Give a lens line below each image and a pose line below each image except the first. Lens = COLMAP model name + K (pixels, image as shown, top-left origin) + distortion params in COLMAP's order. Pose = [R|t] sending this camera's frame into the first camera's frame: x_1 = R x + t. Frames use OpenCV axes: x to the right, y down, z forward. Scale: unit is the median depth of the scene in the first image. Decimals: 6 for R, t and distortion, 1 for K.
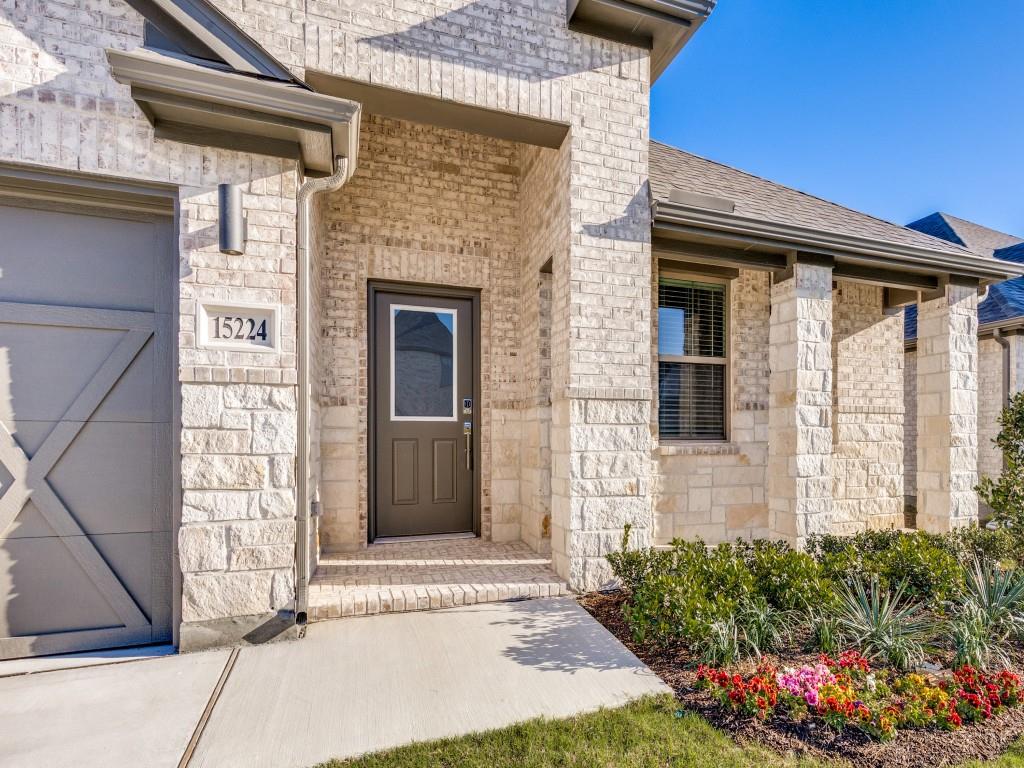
lens RADIAL K [[492.9, 0, 512.3], [0, 492.9, 399.9], [0, 0, 1]] dist [0.000562, 0.000107]
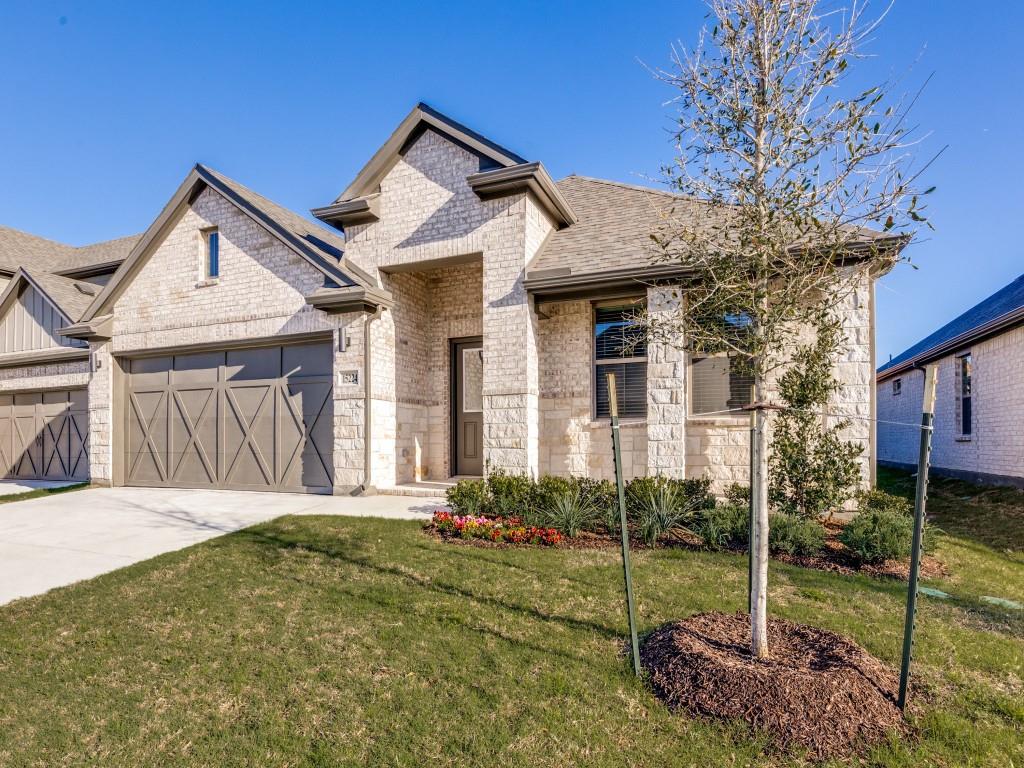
lens RADIAL K [[449.8, 0, 514.4], [0, 449.8, 380.5], [0, 0, 1]] dist [0.001120, -0.000112]
pose [[0.786989, -0.082153, -0.611473, 1.222154], [0.054978, 0.996490, -0.063122, 0.052042], [0.614512, 0.016059, 0.788744, -0.280052]]
